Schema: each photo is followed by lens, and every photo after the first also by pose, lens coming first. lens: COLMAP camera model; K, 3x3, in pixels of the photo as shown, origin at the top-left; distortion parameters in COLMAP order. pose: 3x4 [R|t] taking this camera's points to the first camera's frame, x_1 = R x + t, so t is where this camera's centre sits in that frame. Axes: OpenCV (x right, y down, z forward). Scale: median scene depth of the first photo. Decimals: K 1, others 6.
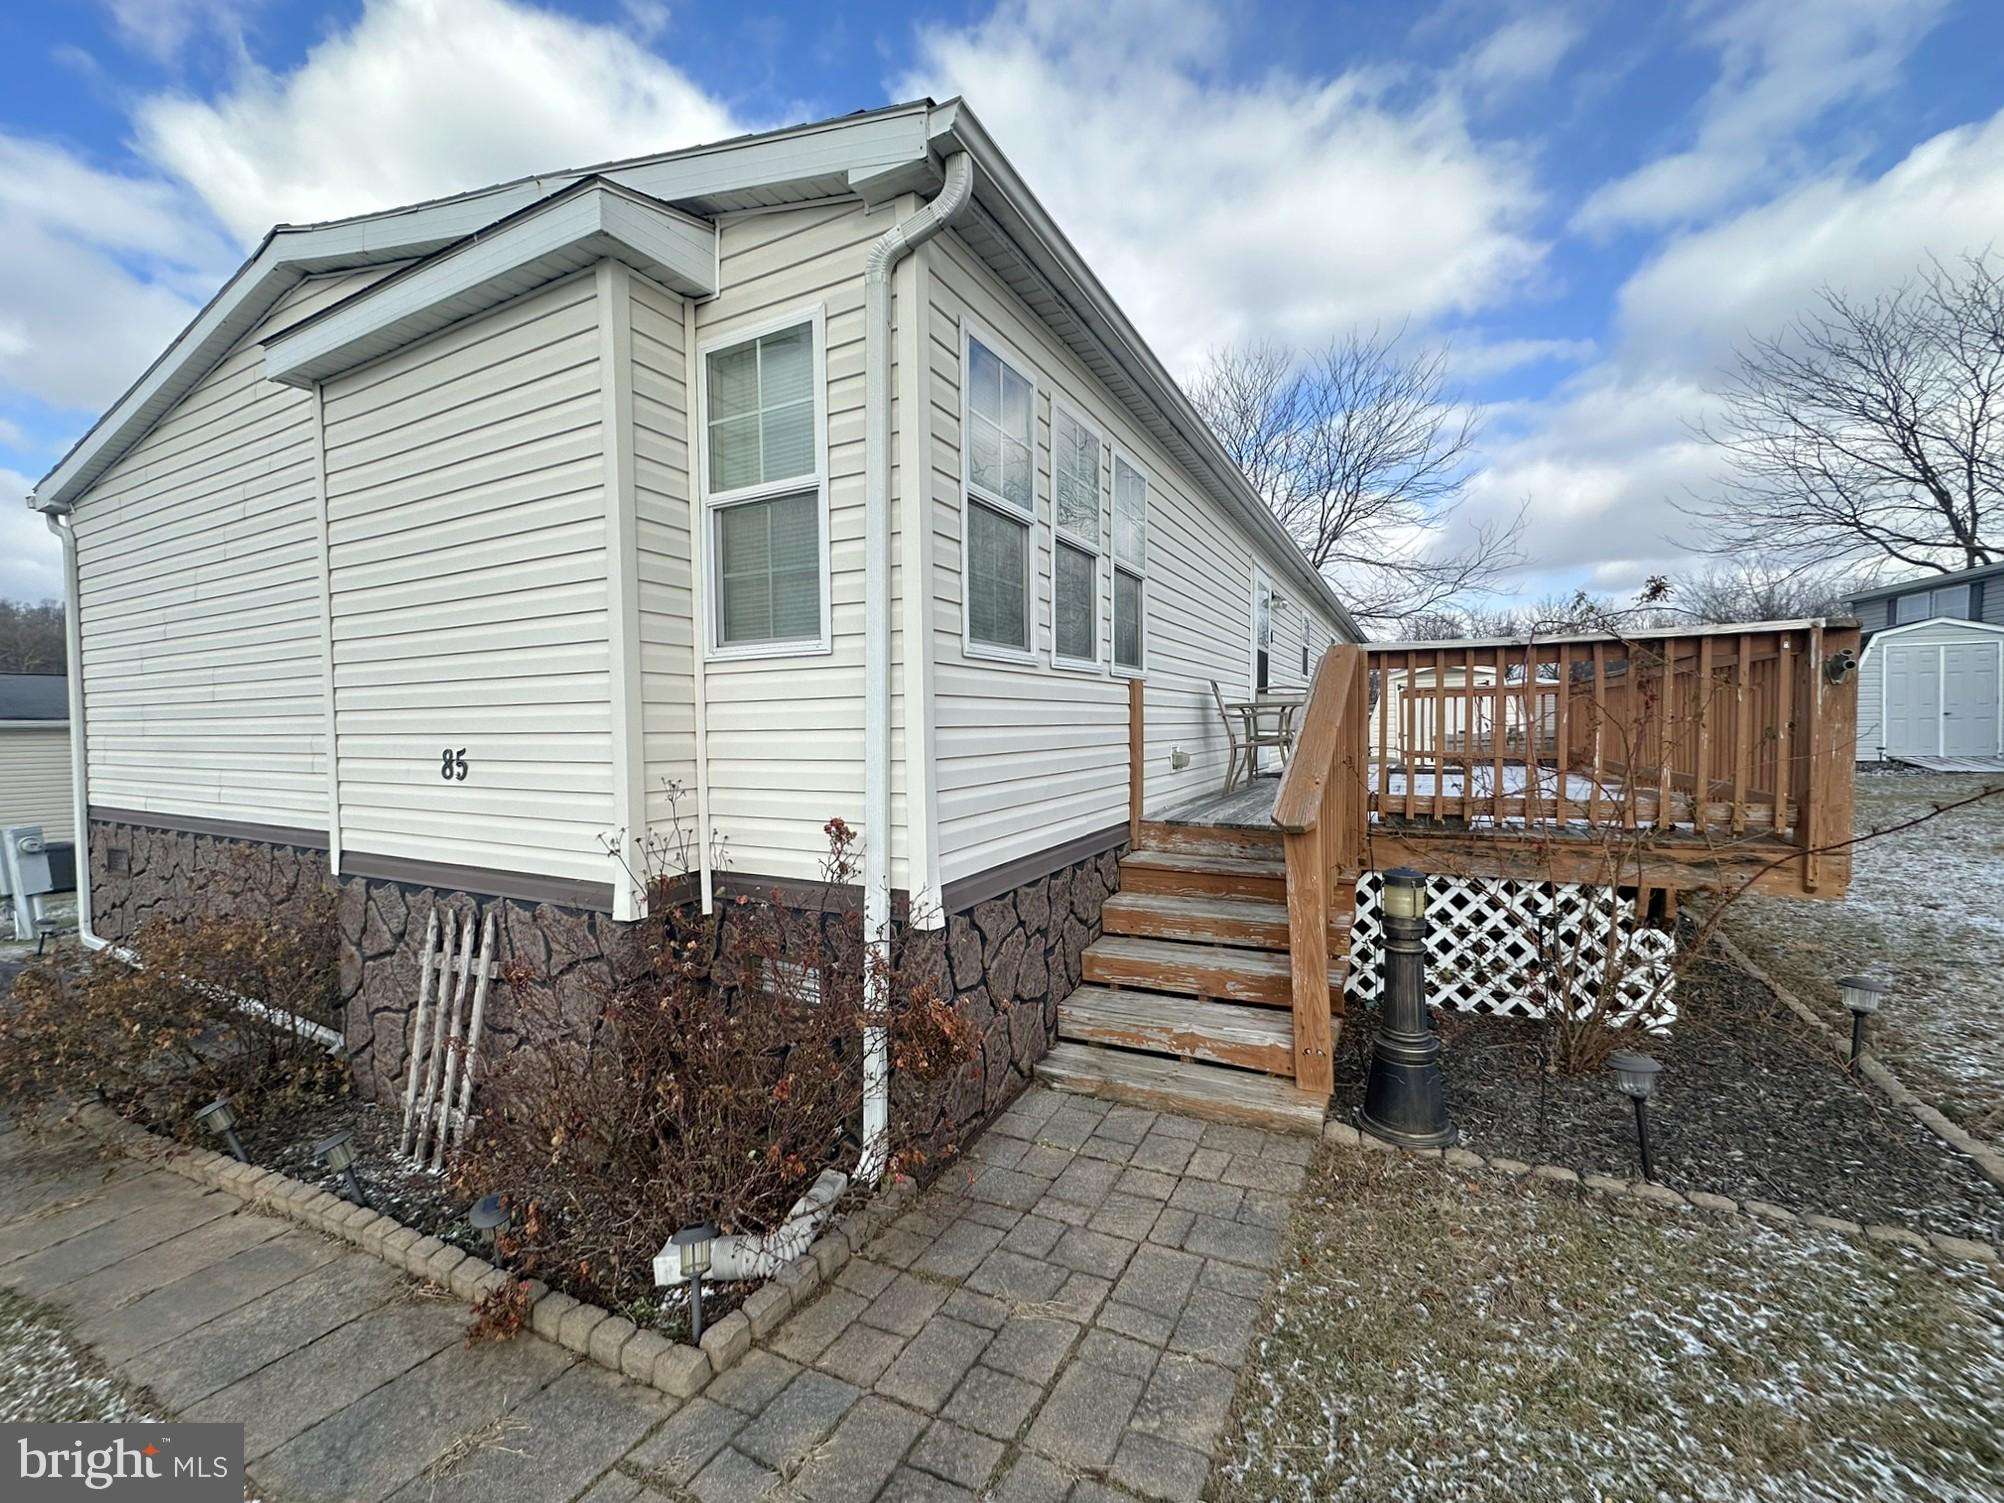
lens RADIAL K [[810.5, 0, 1002.0], [0, 810.5, 751.5], [0, 0, 1]] dist [0.001550, 0.000588]
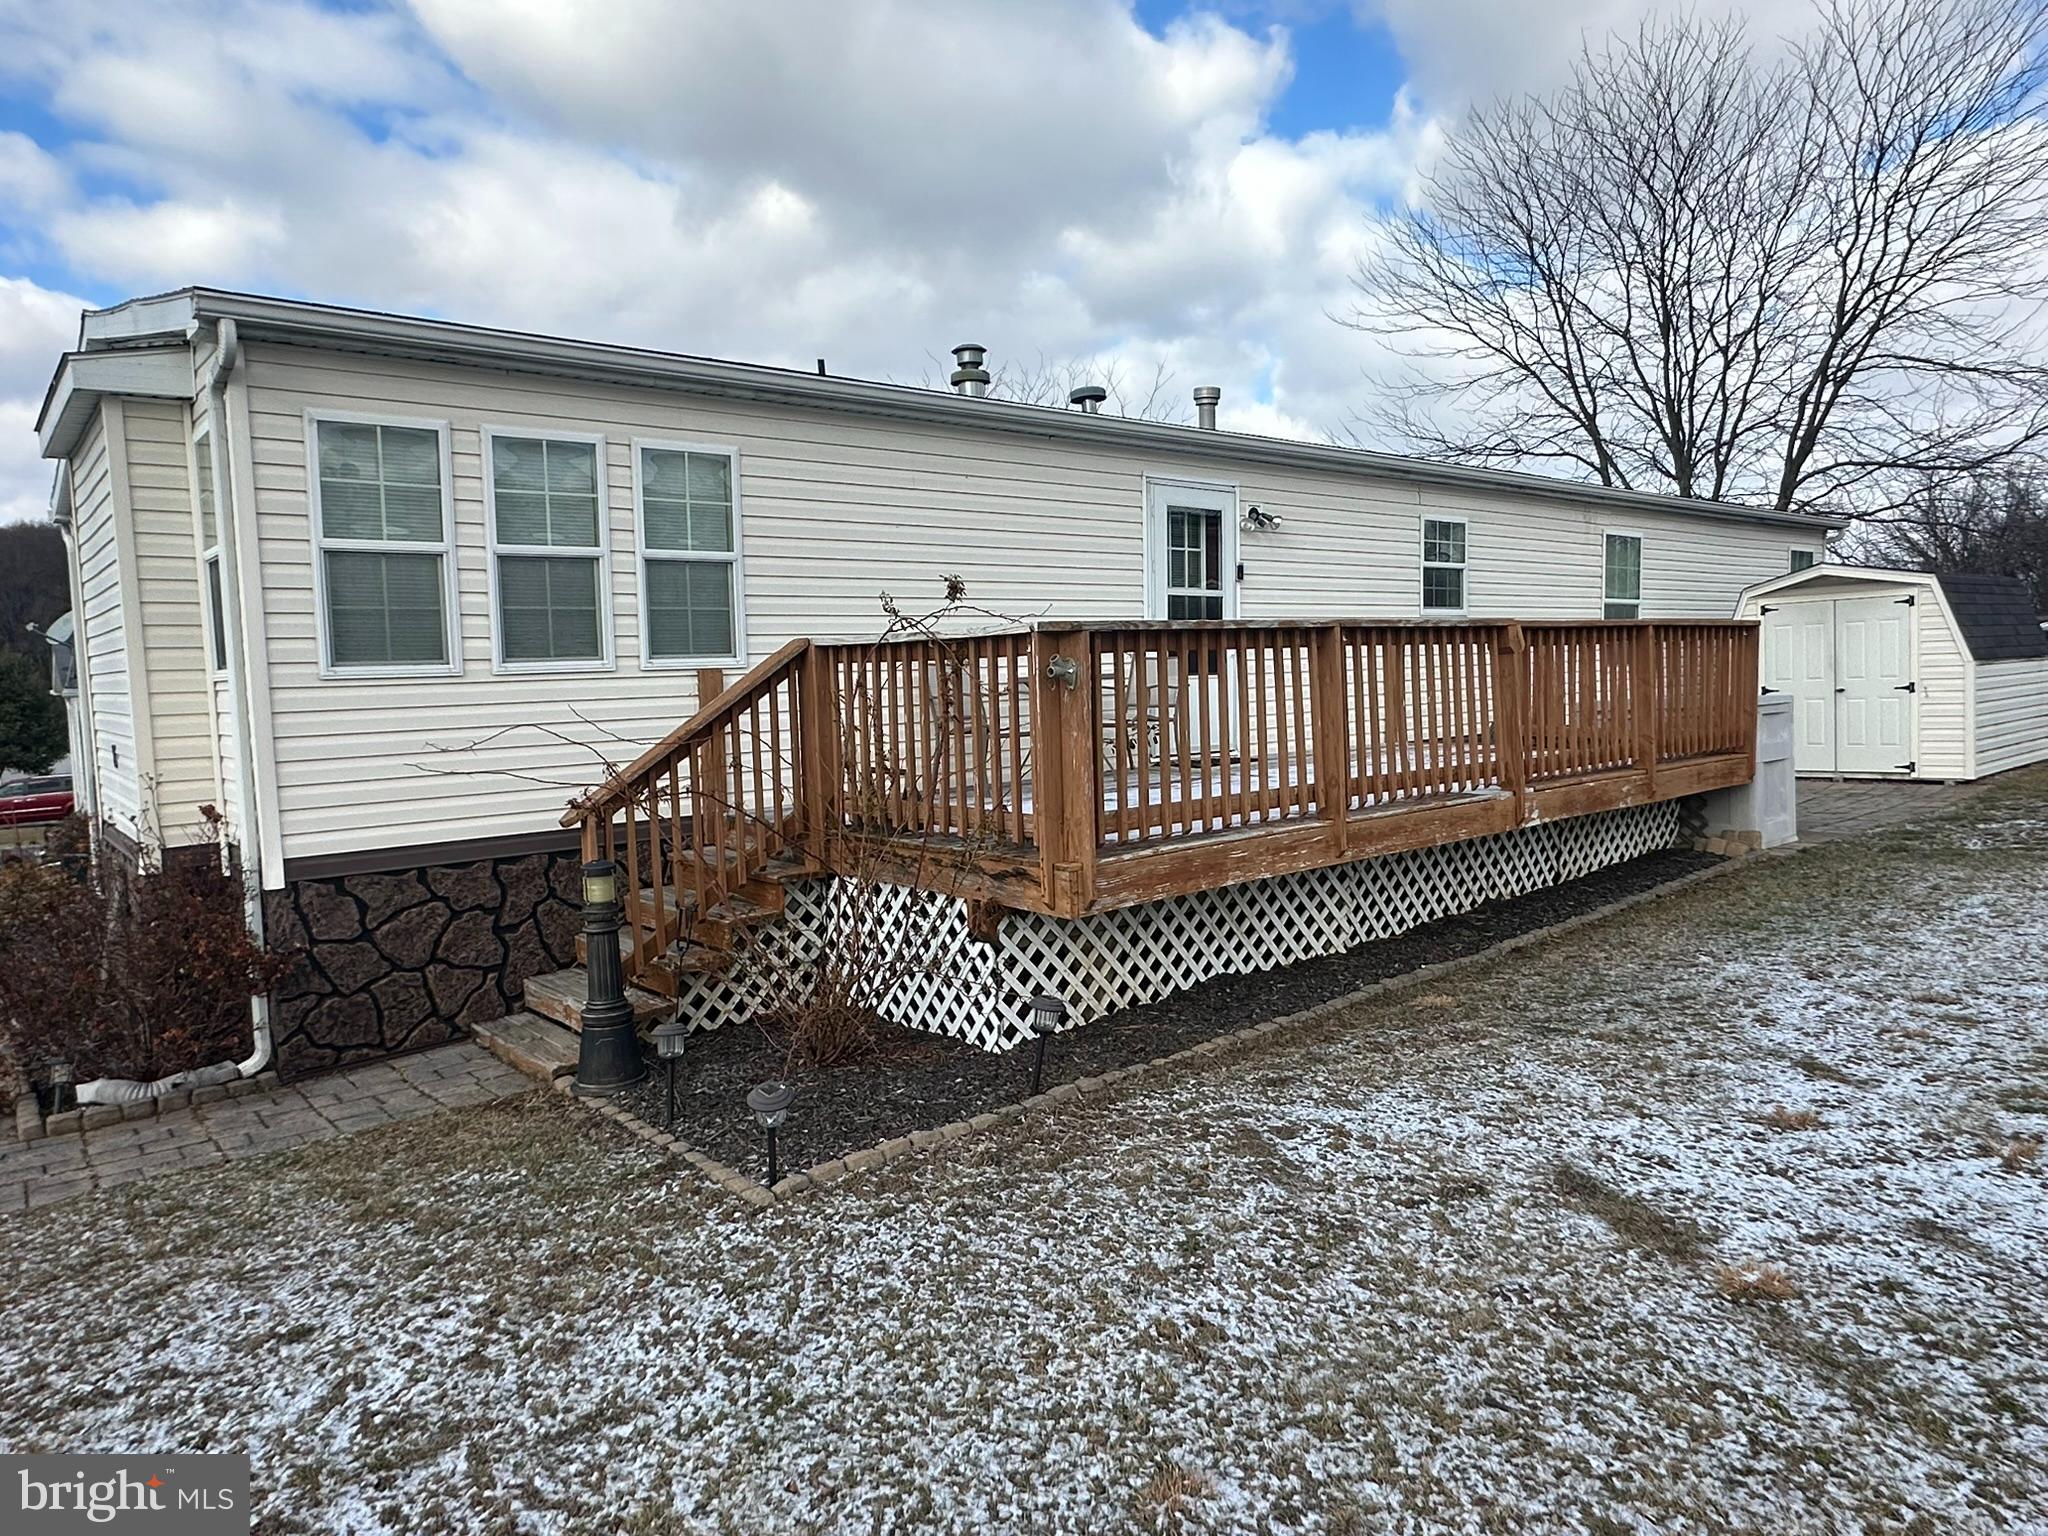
lens RADIAL K [[1296.5, 0, 1024.0], [0, 1296.5, 768.0], [0, 0, 1]] dist [0.000253, -0.002166]
pose [[0.928544, 0.017860, -0.370791, 1.598473], [0.001856, 0.998606, 0.052748, -0.076647], [0.371217, -0.049667, 0.927217, -0.434561]]
